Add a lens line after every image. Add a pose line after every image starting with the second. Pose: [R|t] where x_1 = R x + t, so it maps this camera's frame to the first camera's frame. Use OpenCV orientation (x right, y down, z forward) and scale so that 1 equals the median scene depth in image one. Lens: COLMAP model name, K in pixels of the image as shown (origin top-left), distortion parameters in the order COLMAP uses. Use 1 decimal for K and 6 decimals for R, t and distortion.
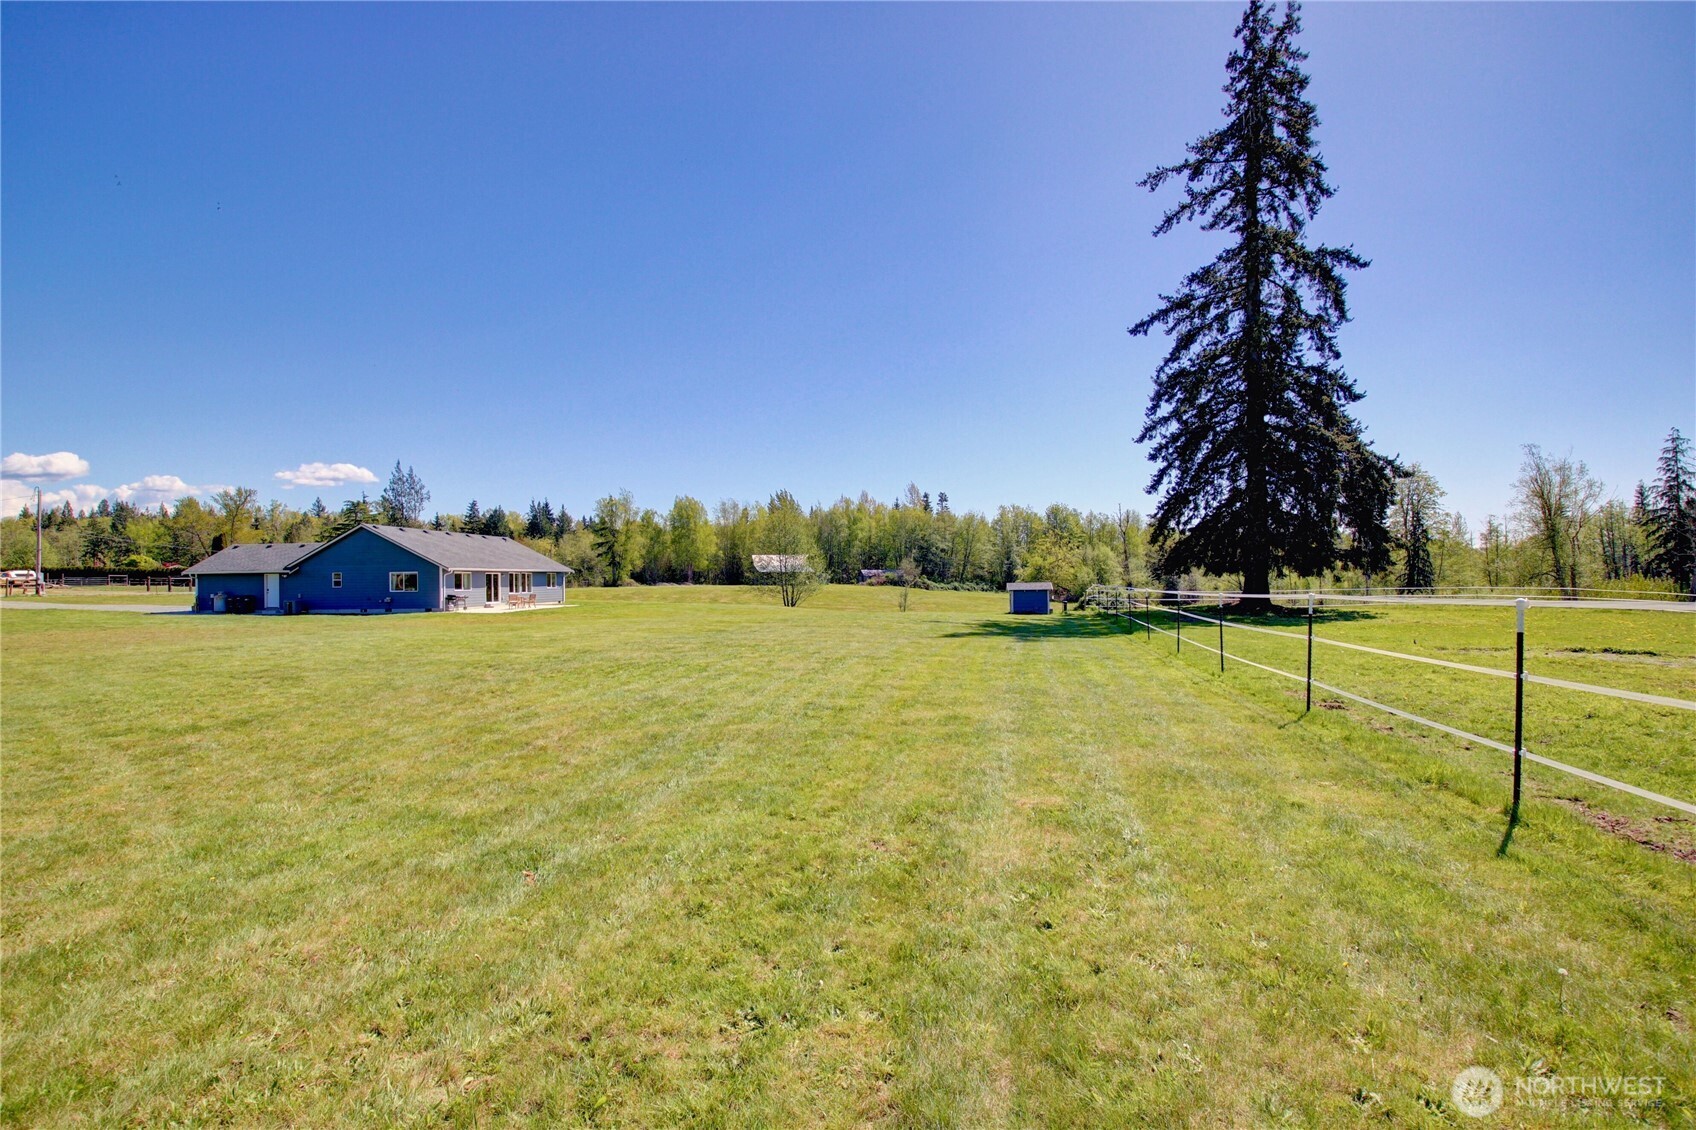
lens RADIAL K [[776.8, 0, 846.6], [0, 776.8, 593.3], [0, 0, 1]] dist [0.002088, -0.024680]
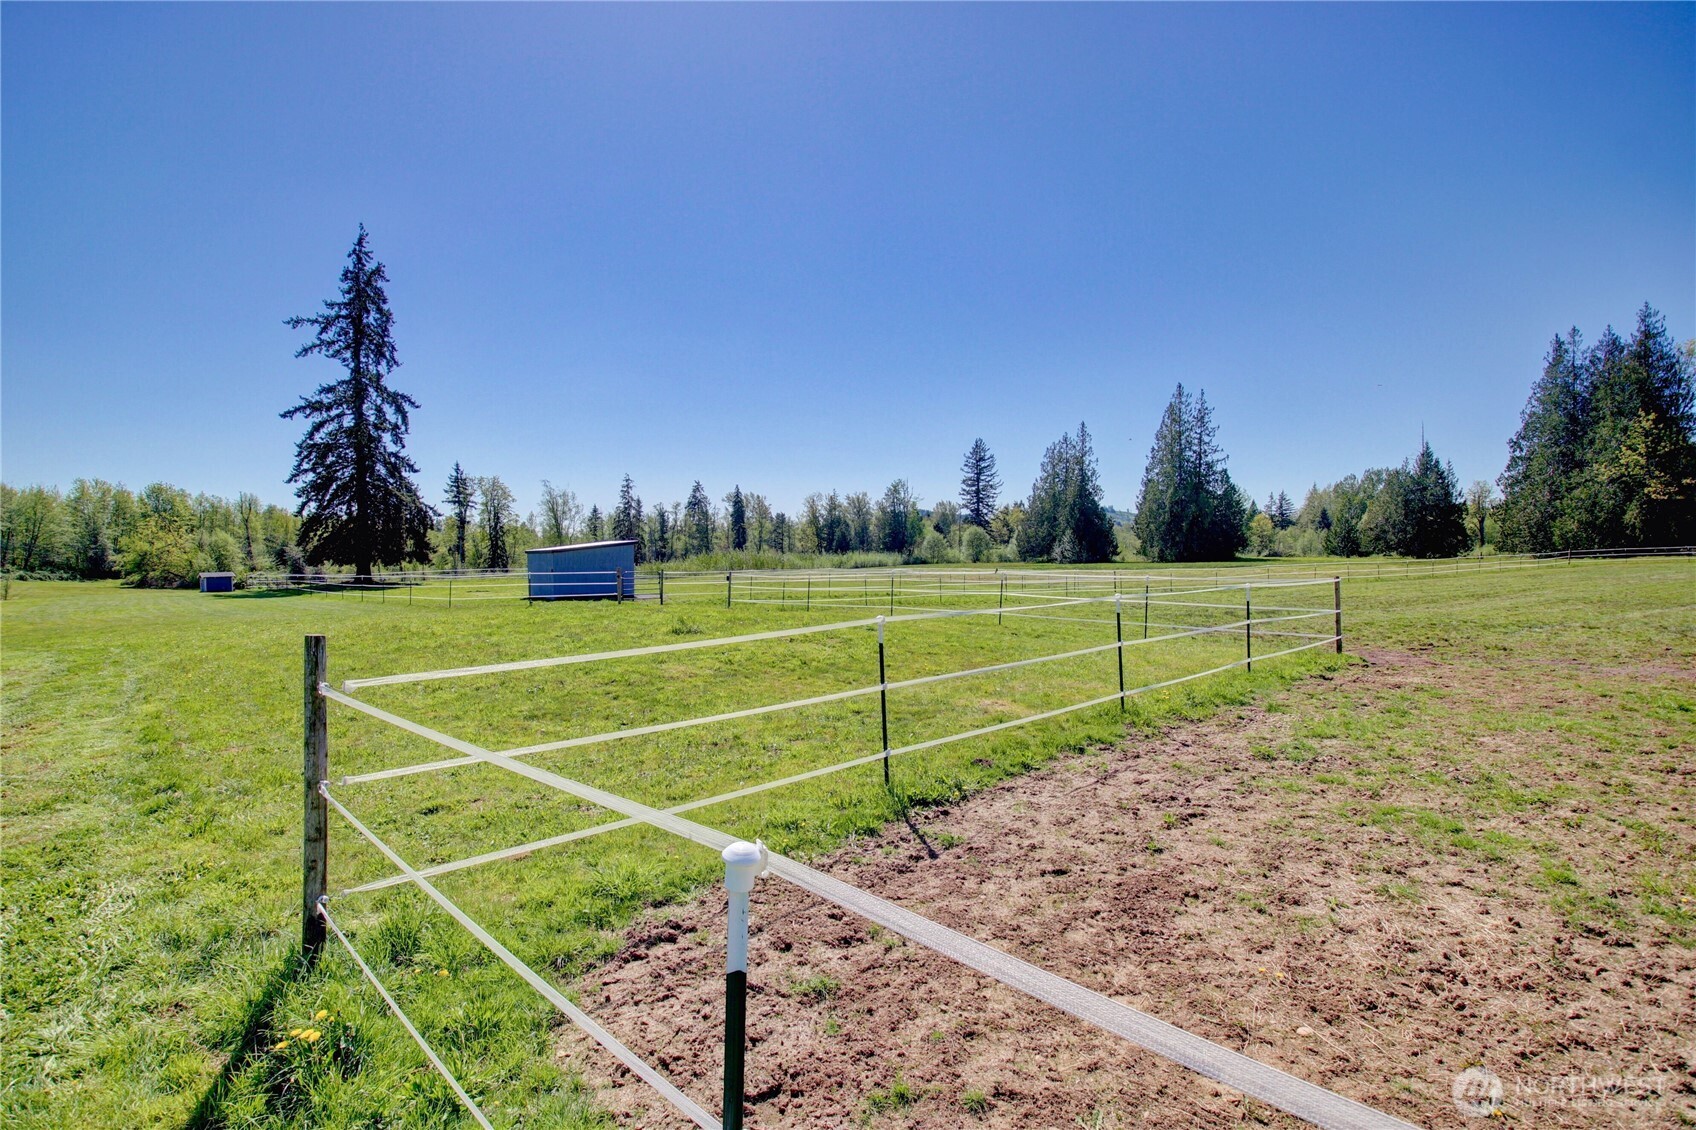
lens RADIAL K [[790.2, 0, 839.4], [0, 790.2, 568.7], [0, 0, 1]] dist [-0.013540, -0.012184]
pose [[0.531407, -0.017225, 0.846942, -0.409579], [0.023786, 0.999702, 0.005408, 0.001743], [-0.846783, 0.017271, 0.531658, -0.865694]]
